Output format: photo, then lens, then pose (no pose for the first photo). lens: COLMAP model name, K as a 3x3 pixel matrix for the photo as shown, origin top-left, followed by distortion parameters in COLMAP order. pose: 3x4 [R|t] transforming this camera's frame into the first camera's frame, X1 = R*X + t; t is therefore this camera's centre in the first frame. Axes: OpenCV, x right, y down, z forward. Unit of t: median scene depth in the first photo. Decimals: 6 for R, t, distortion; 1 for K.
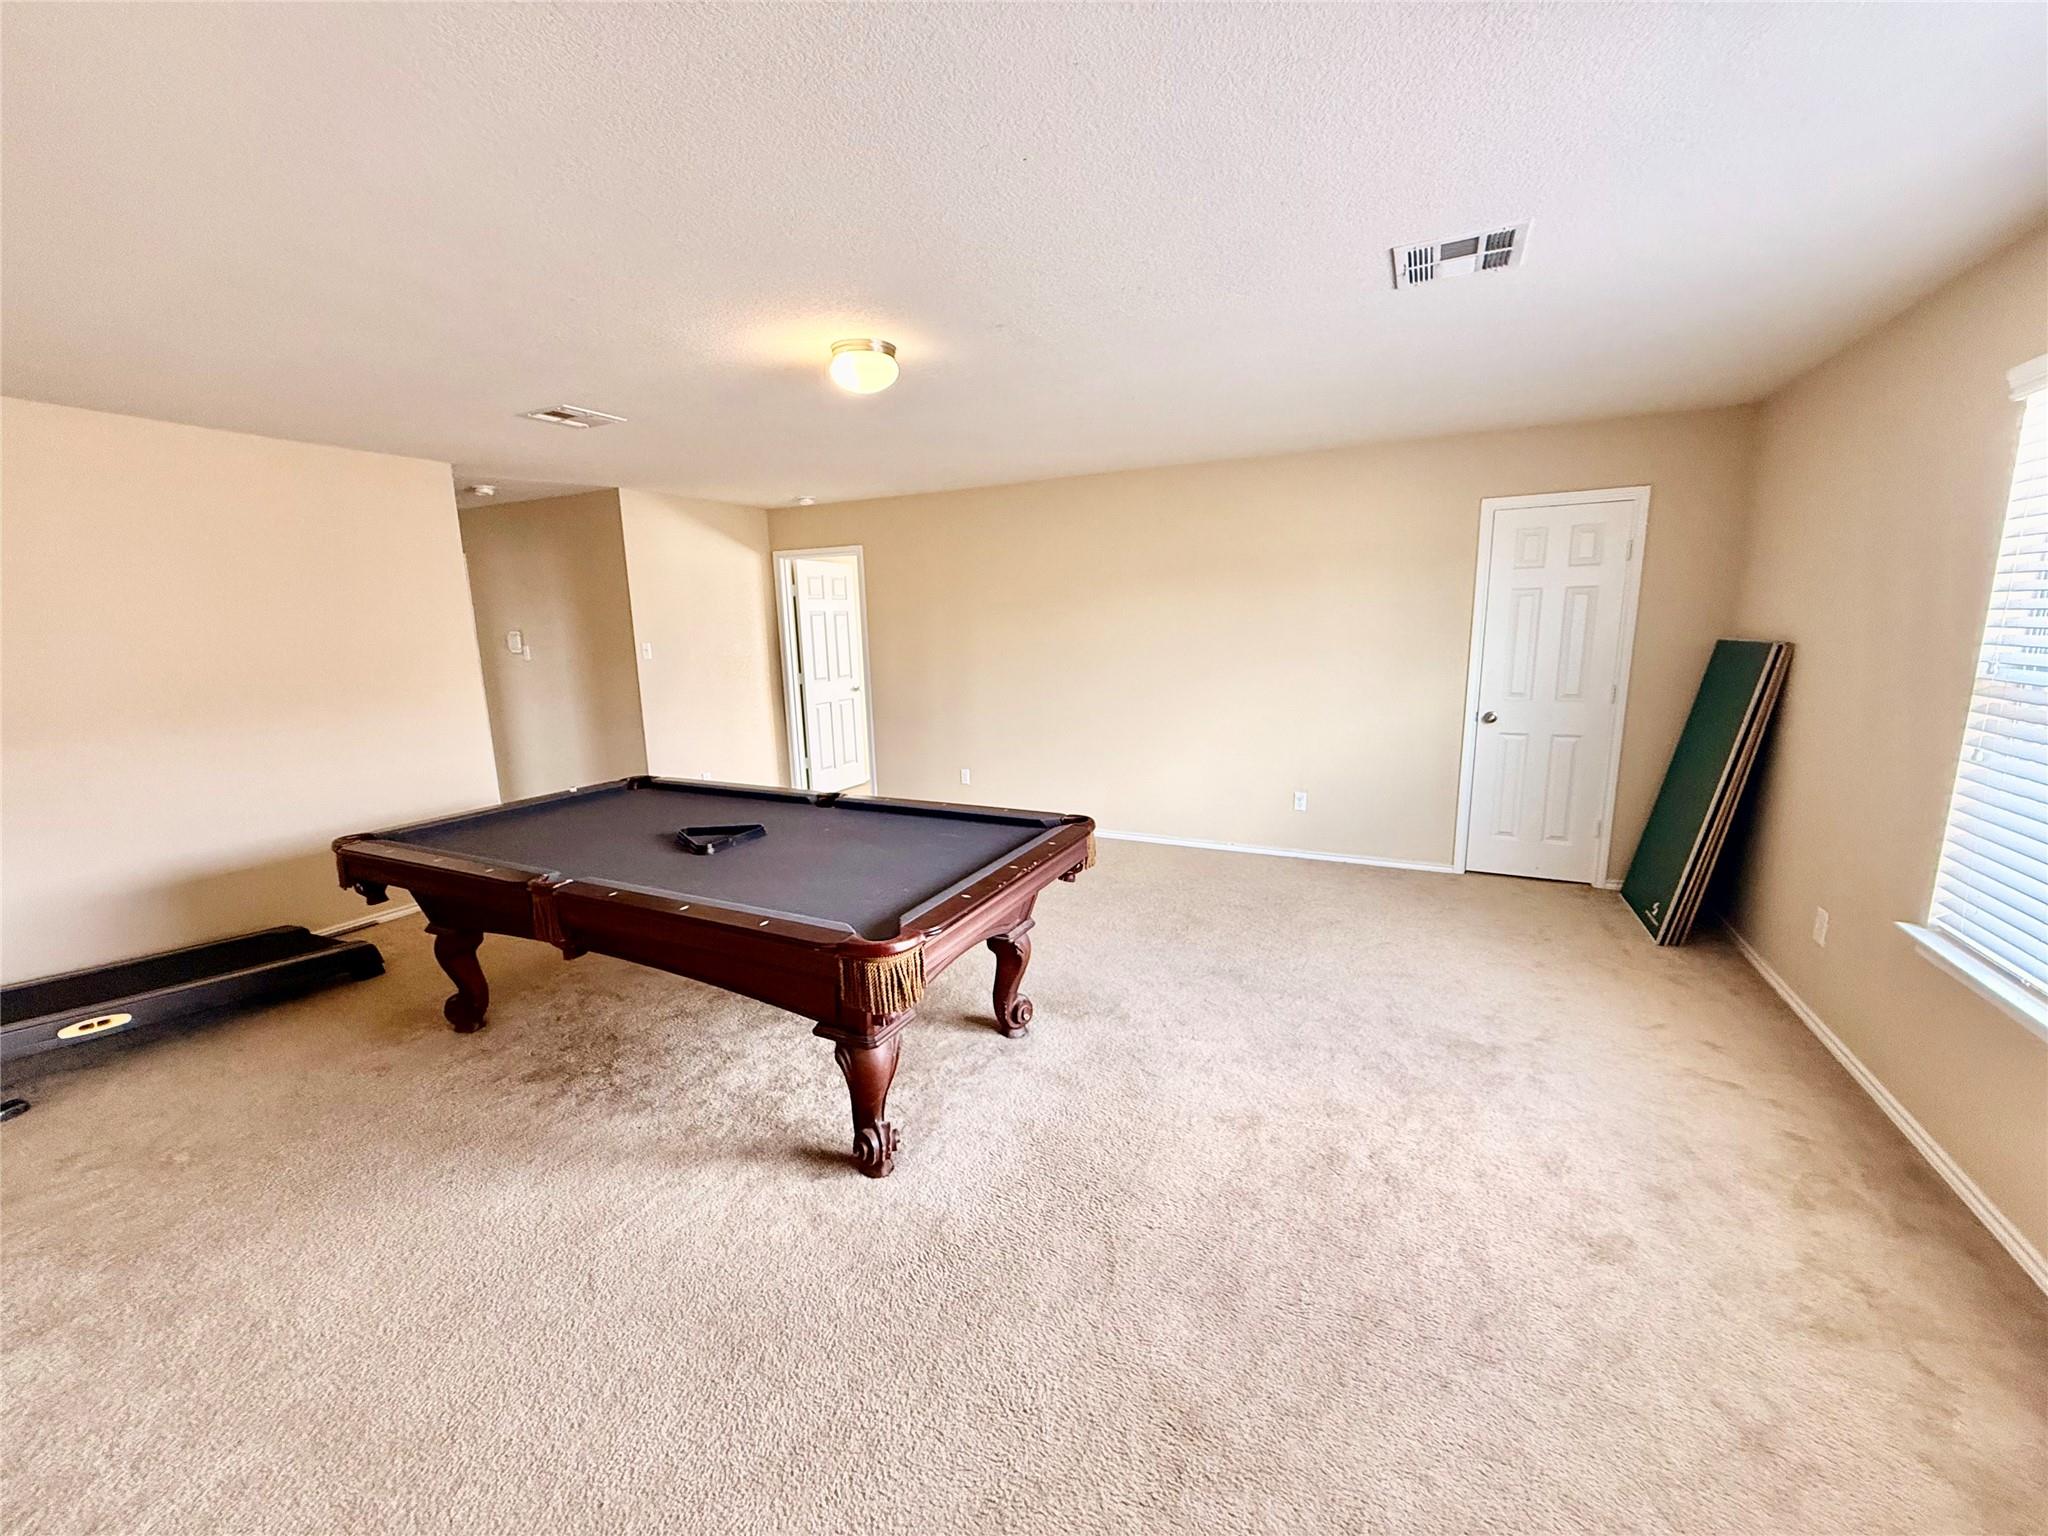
lens RADIAL K [[813.4, 0, 1024.2], [0, 813.4, 772.7], [0, 0, 1]] dist [0.001211, 0.000020]
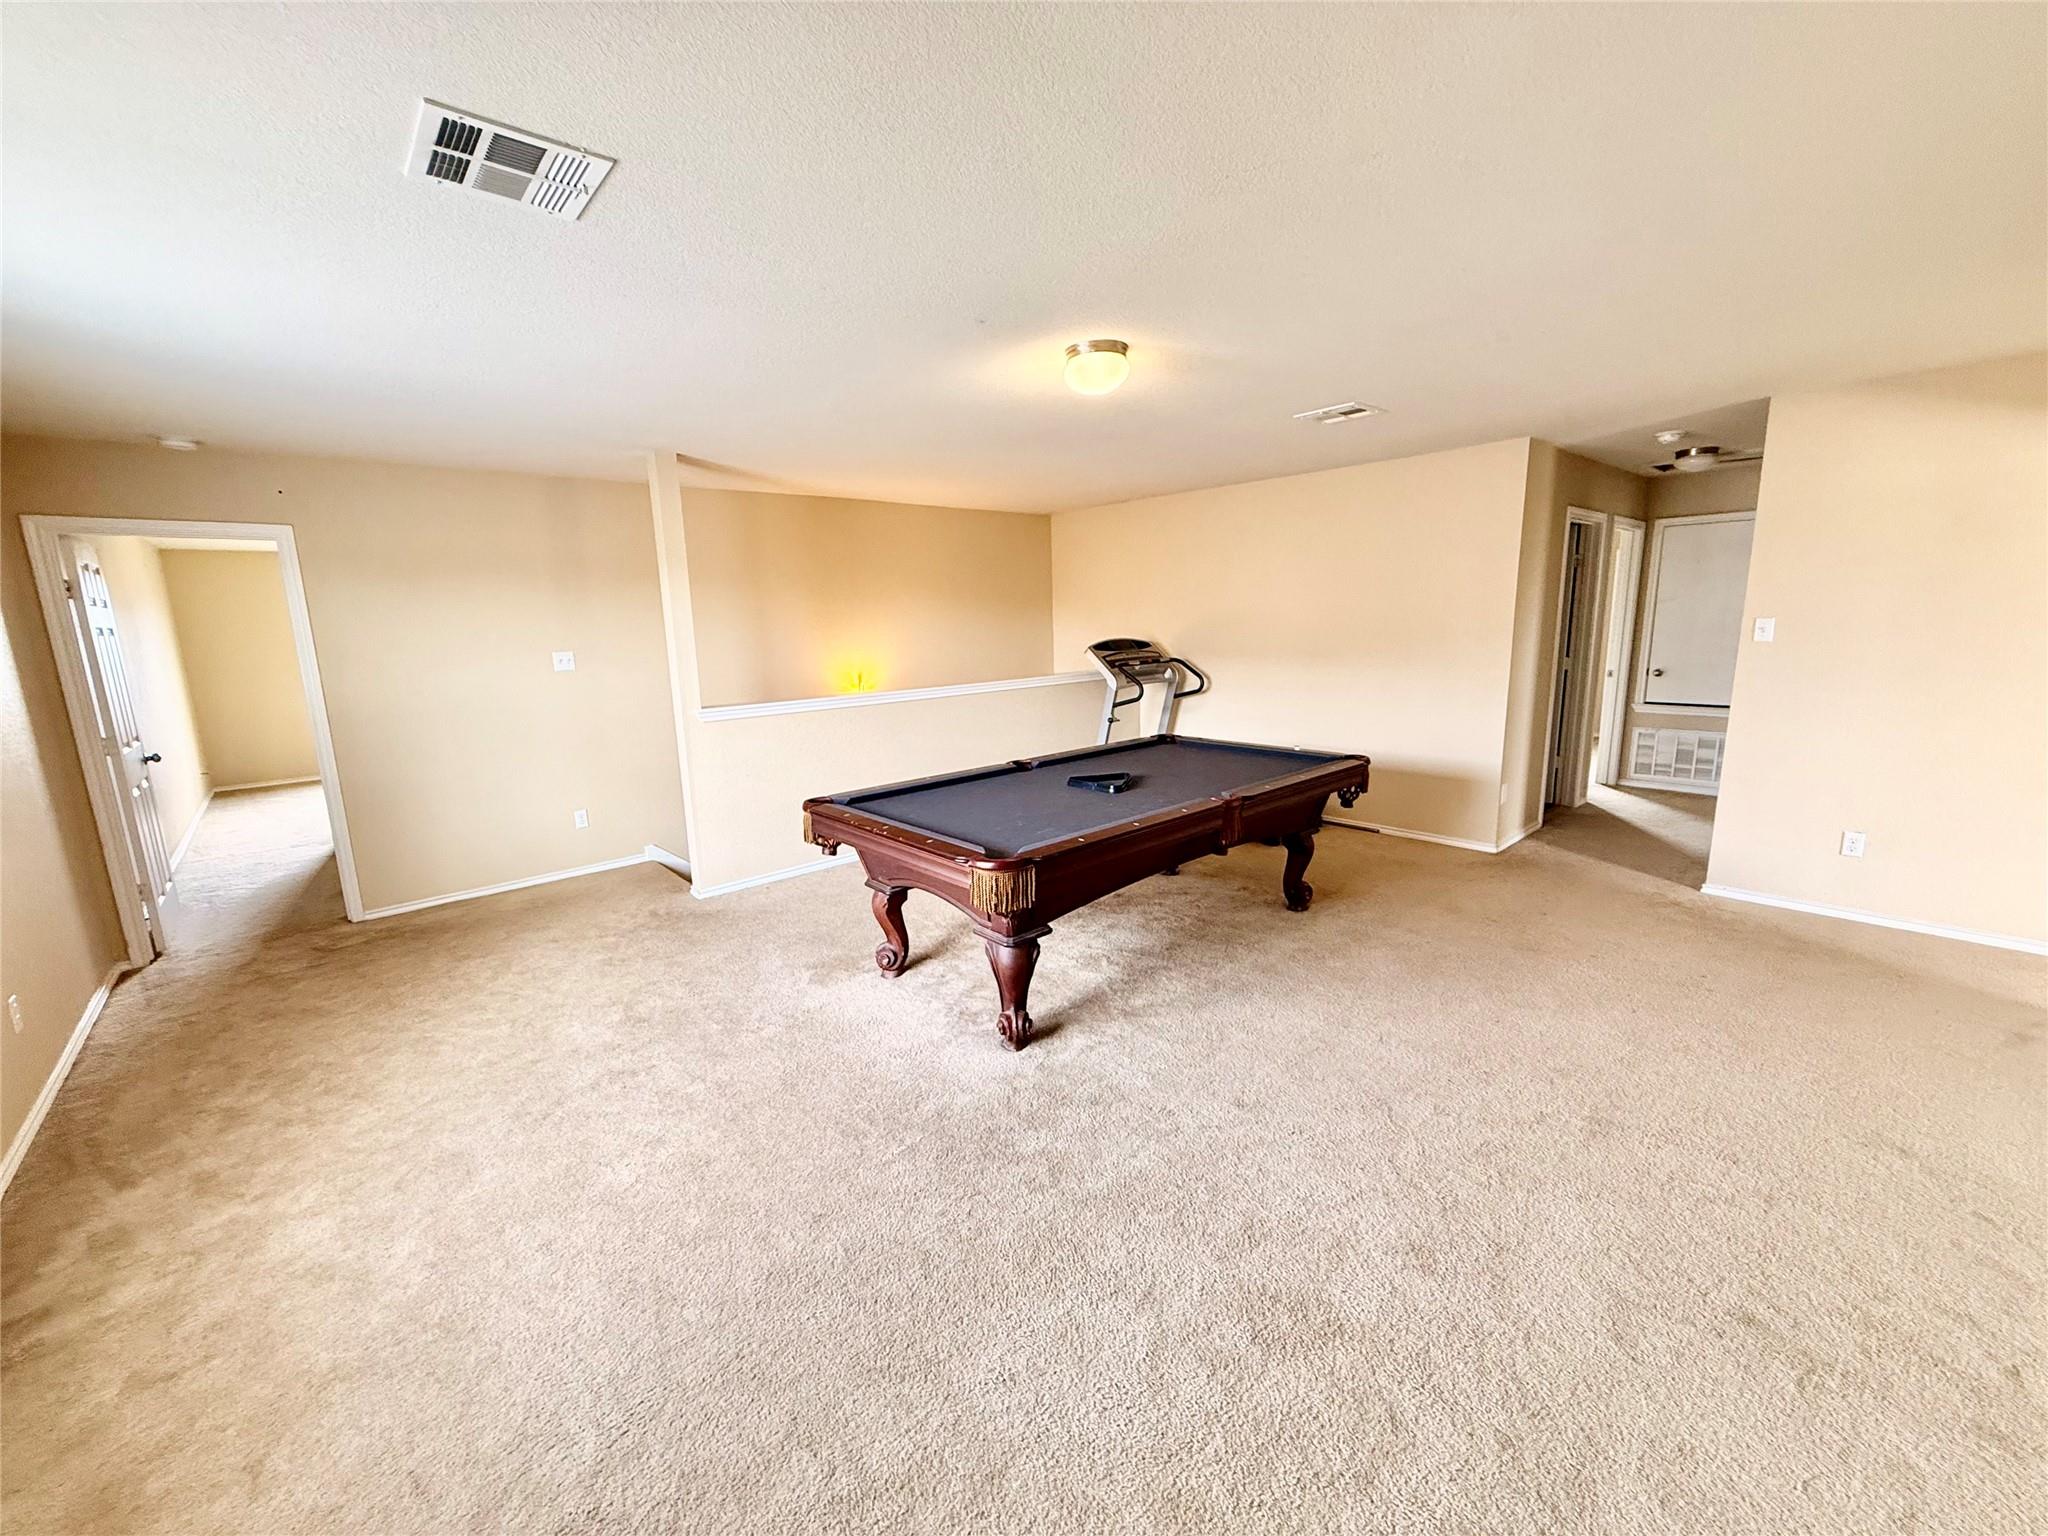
lens RADIAL K [[813.4, 0, 1025.3], [0, 813.4, 764.8], [0, 0, 1]] dist [0.001211, 0.000020]
pose [[-0.374980, 0.198546, -0.905522, 0.945225], [-0.141250, 0.953154, 0.267482, -0.307283], [0.916209, 0.228205, -0.329369, 1.494085]]
